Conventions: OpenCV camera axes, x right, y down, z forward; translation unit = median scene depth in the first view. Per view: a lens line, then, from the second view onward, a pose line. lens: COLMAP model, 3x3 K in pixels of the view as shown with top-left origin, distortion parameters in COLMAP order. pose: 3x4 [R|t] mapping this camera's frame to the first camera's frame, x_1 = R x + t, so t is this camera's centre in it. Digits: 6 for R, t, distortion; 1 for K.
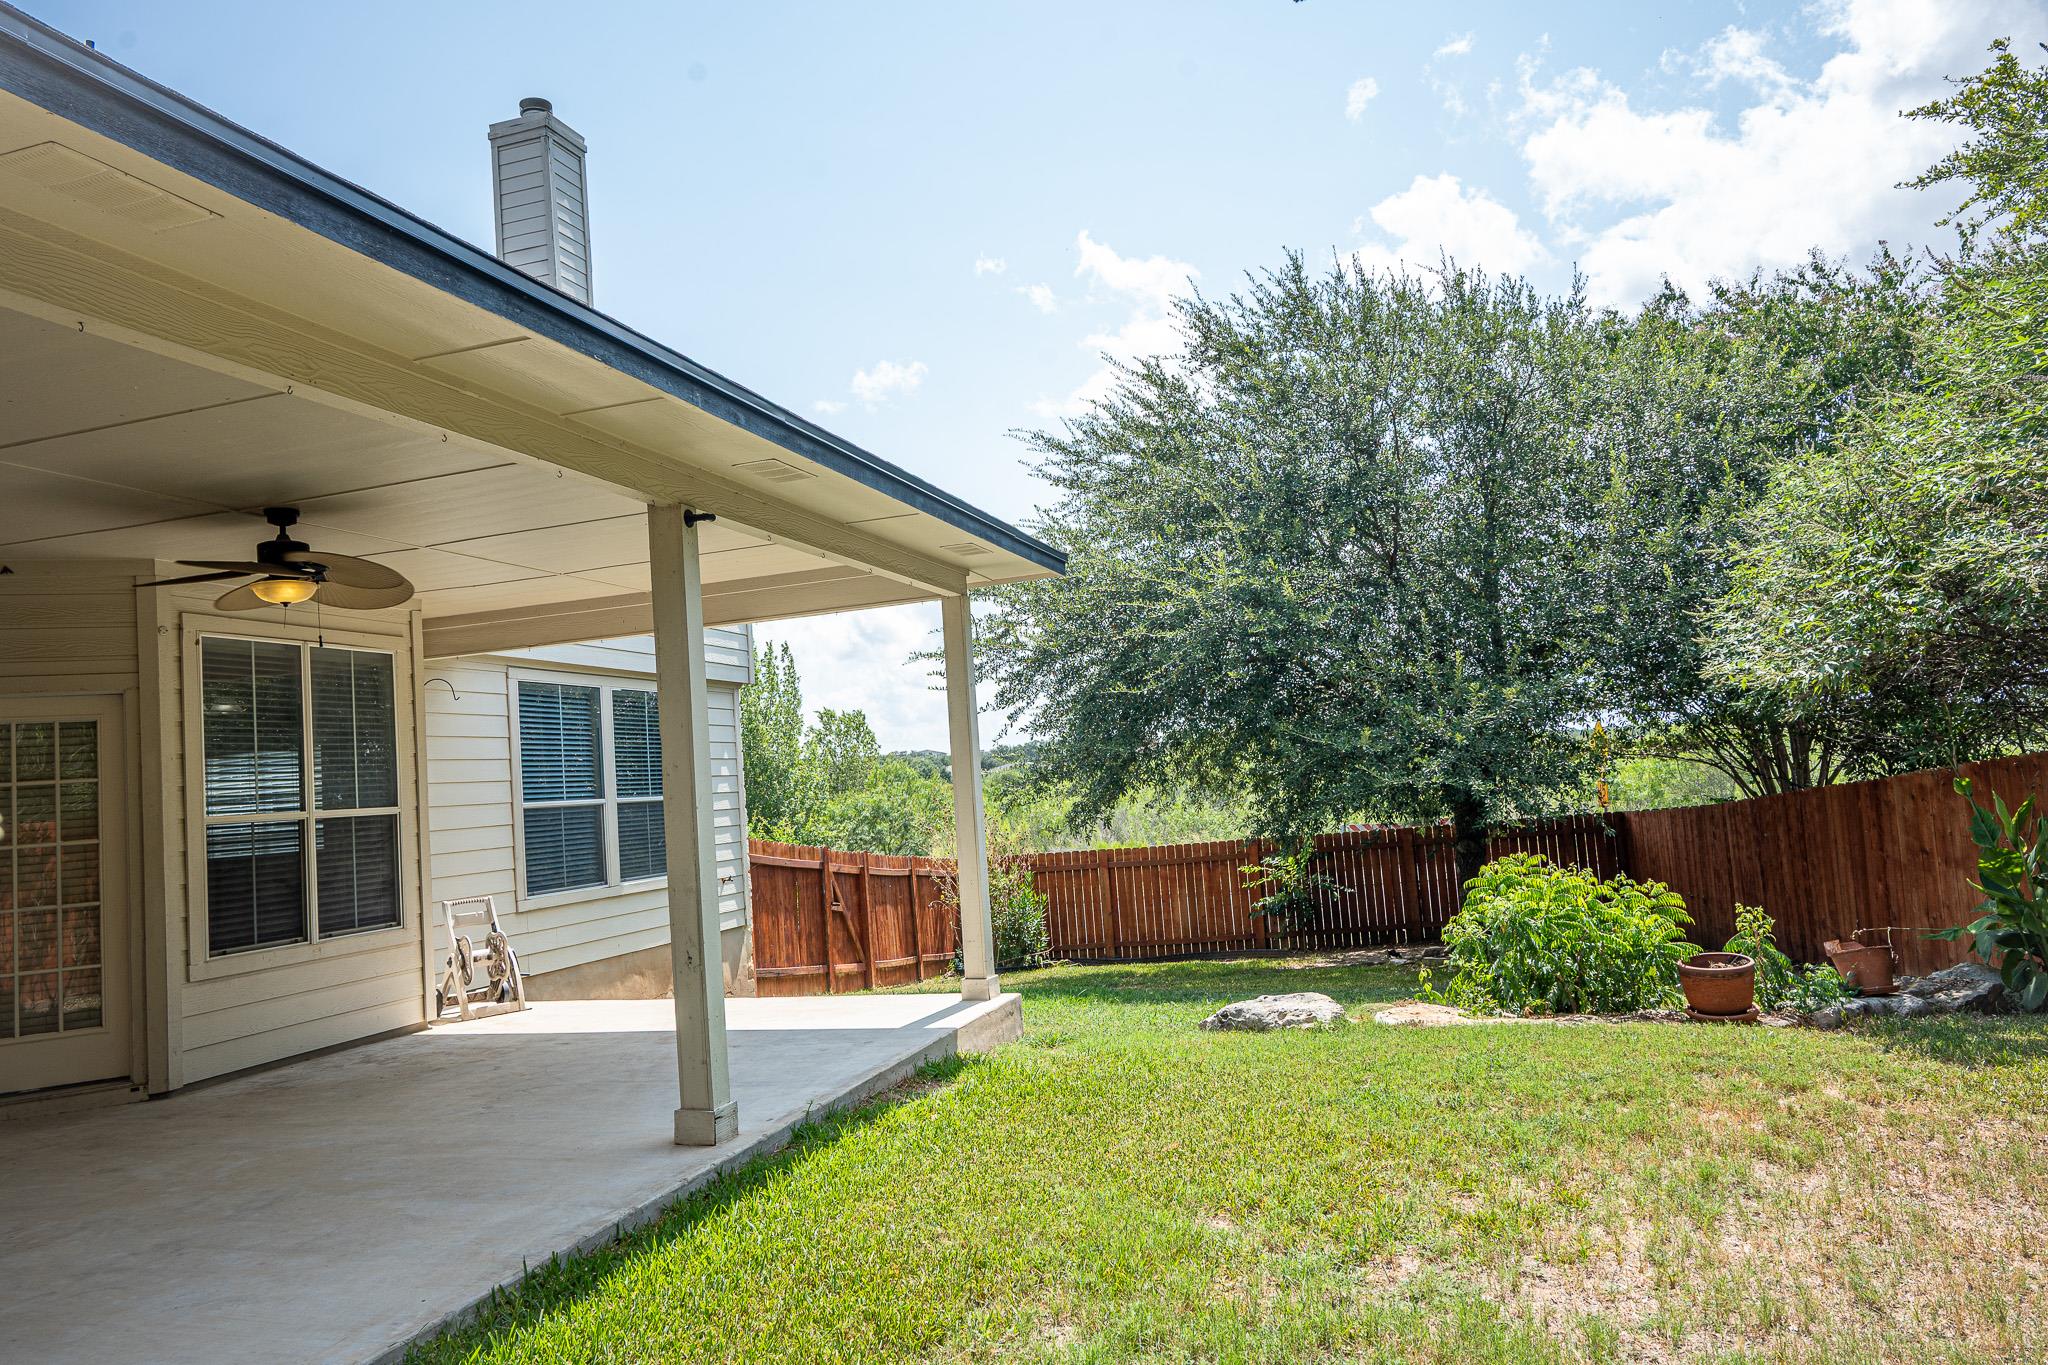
lens RADIAL K [[1380.0, 0, 1024.0], [0, 1380.0, 682.5], [0, 0, 1]] dist [0.003715, 0.001569]
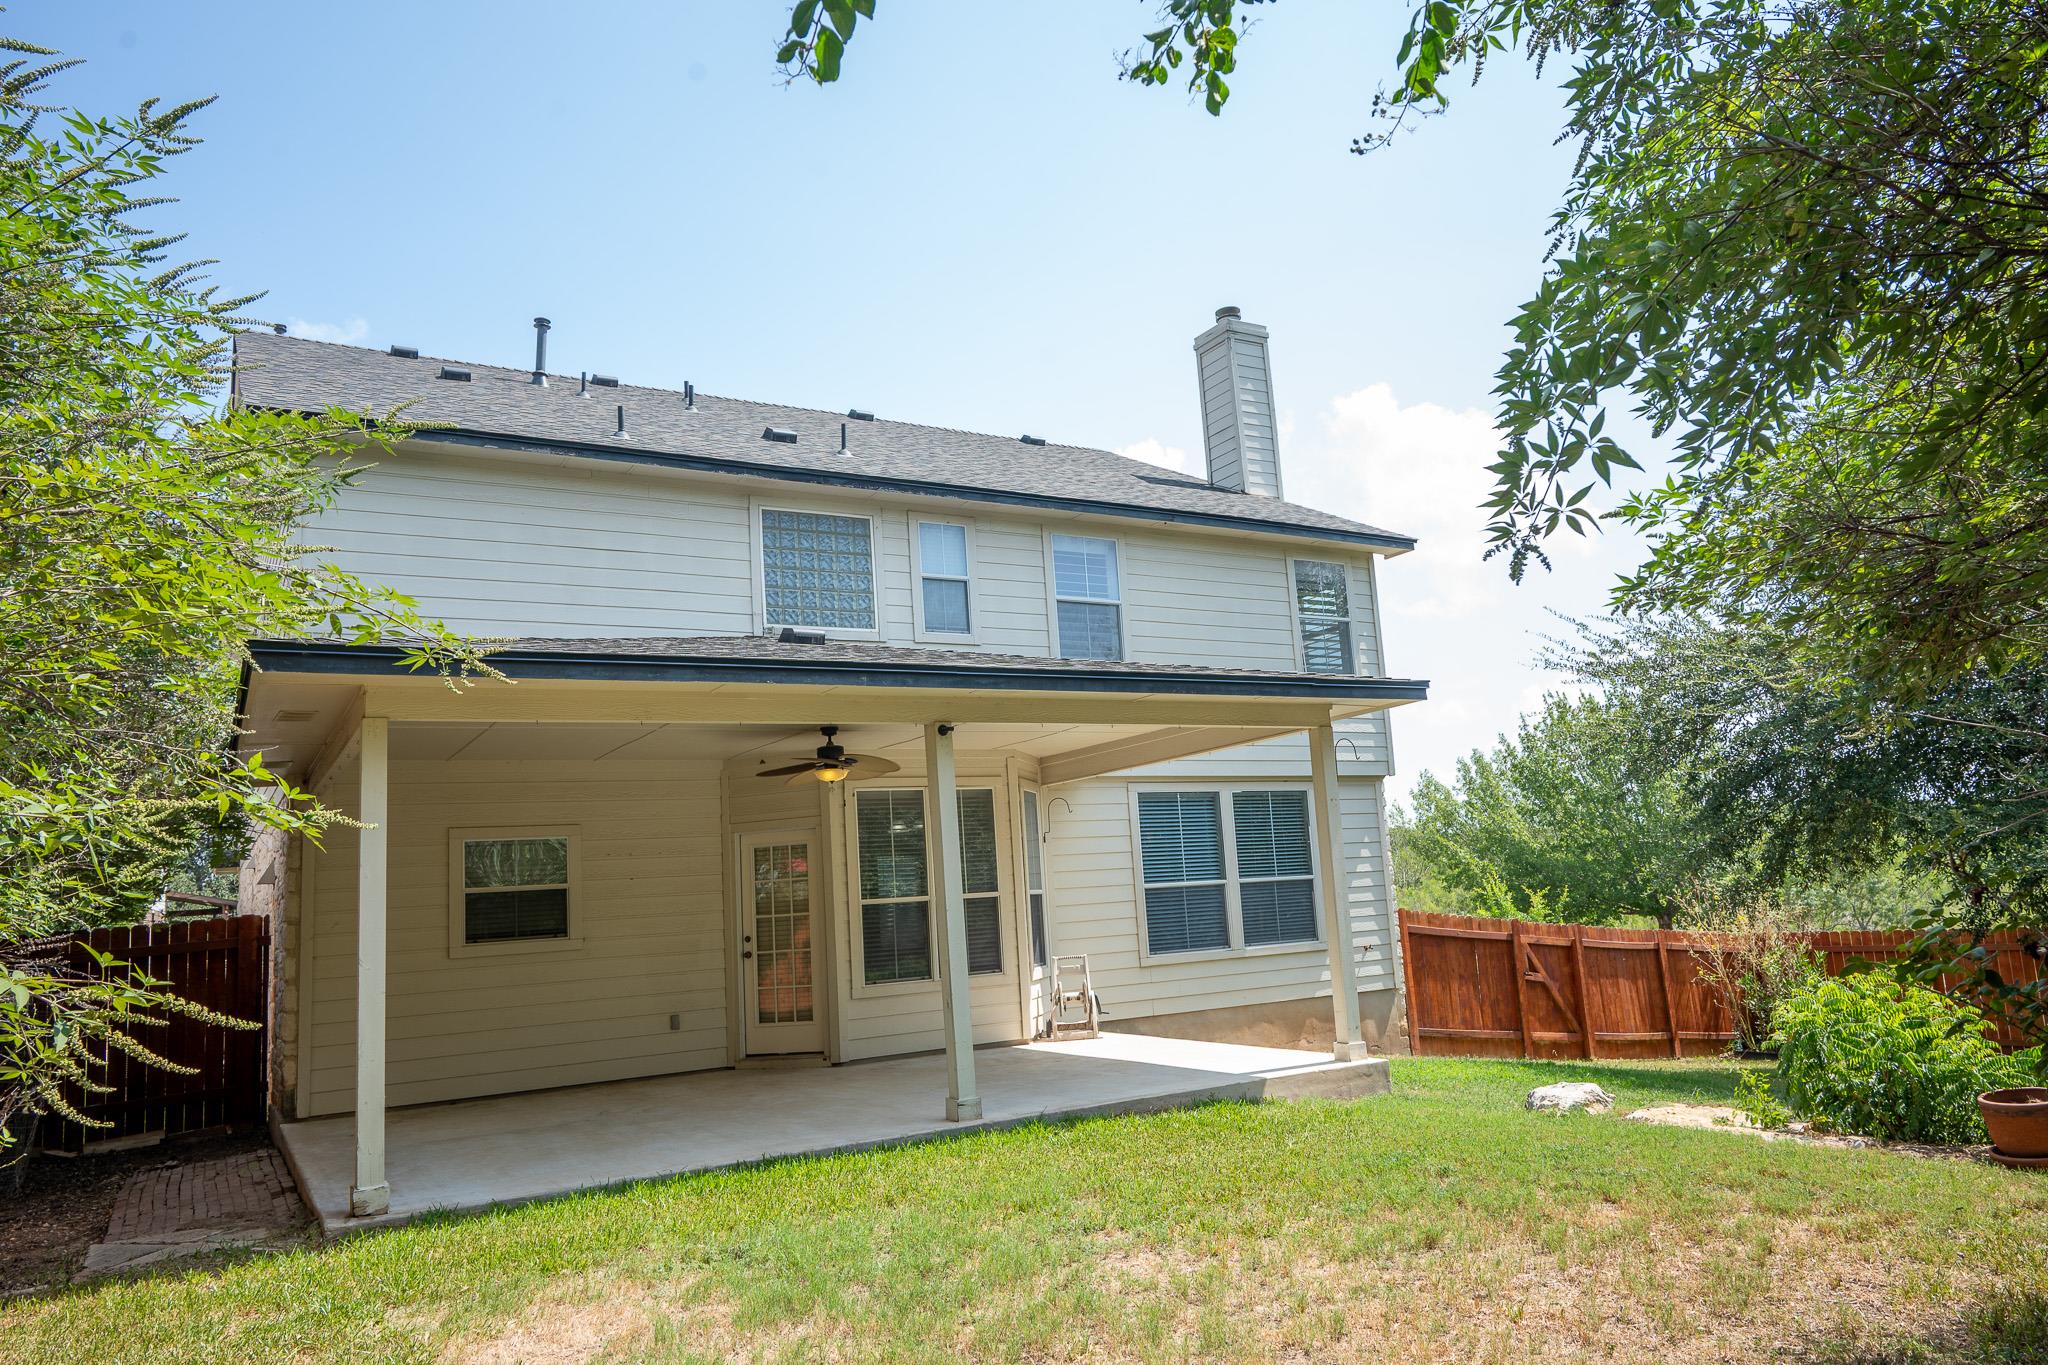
lens RADIAL K [[1393.5, 0, 1024.0], [0, 1393.5, 682.5], [0, 0, 1]] dist [0.001964, 0.002902]
pose [[0.740631, -0.080567, -0.667064, 0.427839], [0.059468, 0.996749, -0.054359, -0.037546], [0.669275, 0.000591, 0.743014, -0.072682]]
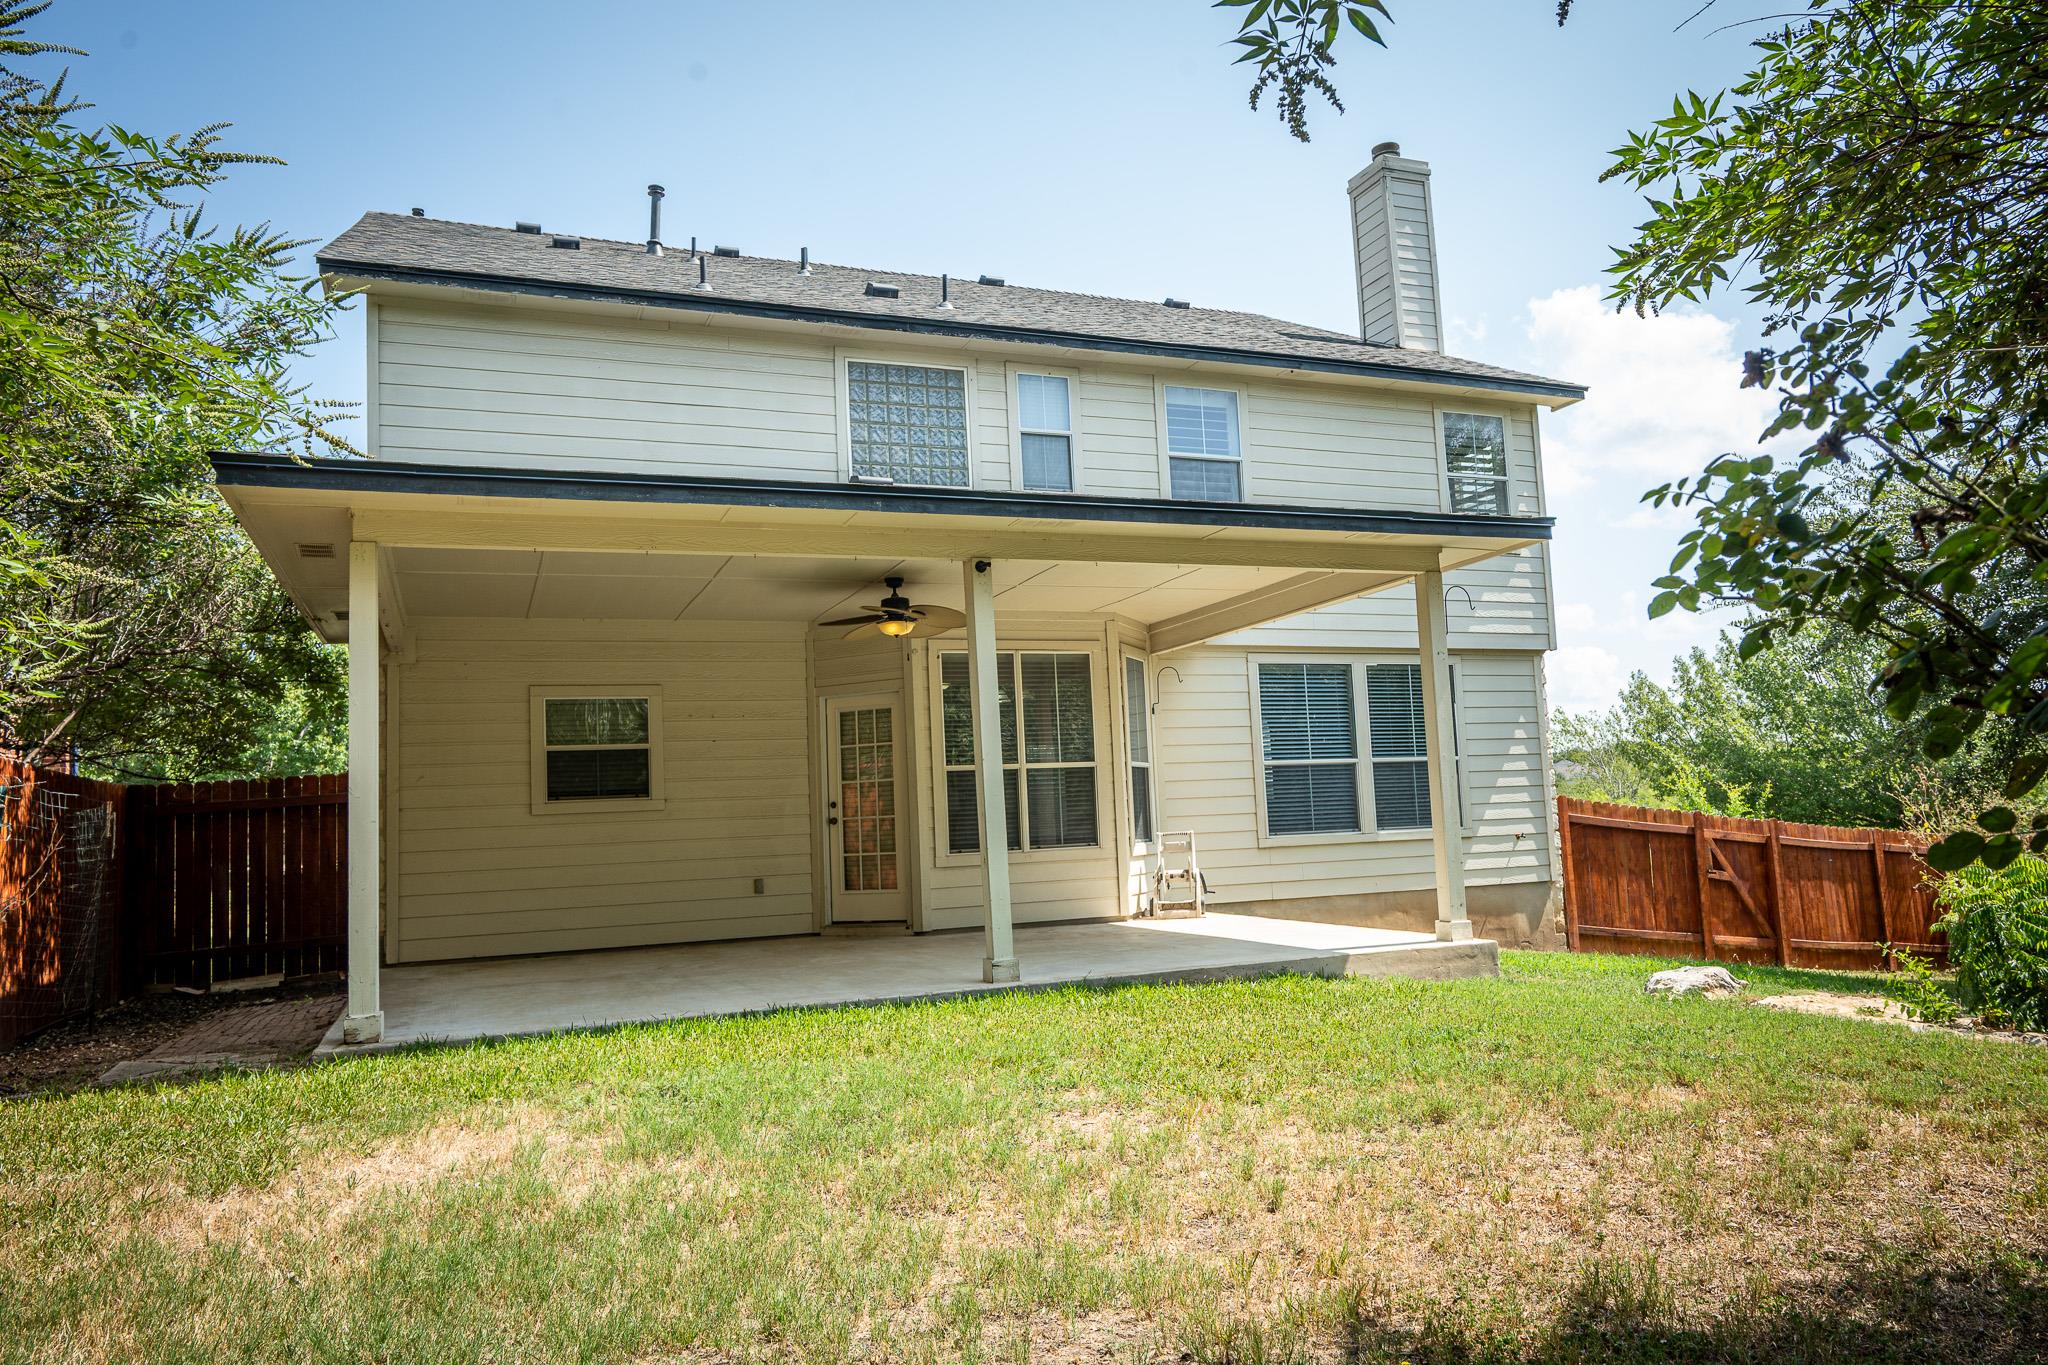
lens RADIAL K [[1395.1, 0, 1013.6], [0, 1395.1, 679.5], [0, 0, 1]] dist [0.003025, 0.002366]
pose [[0.628394, -0.037356, -0.776997, 0.439783], [0.056665, 0.998391, -0.002172, 0.003150], [0.775828, -0.042664, 0.629500, 0.029540]]
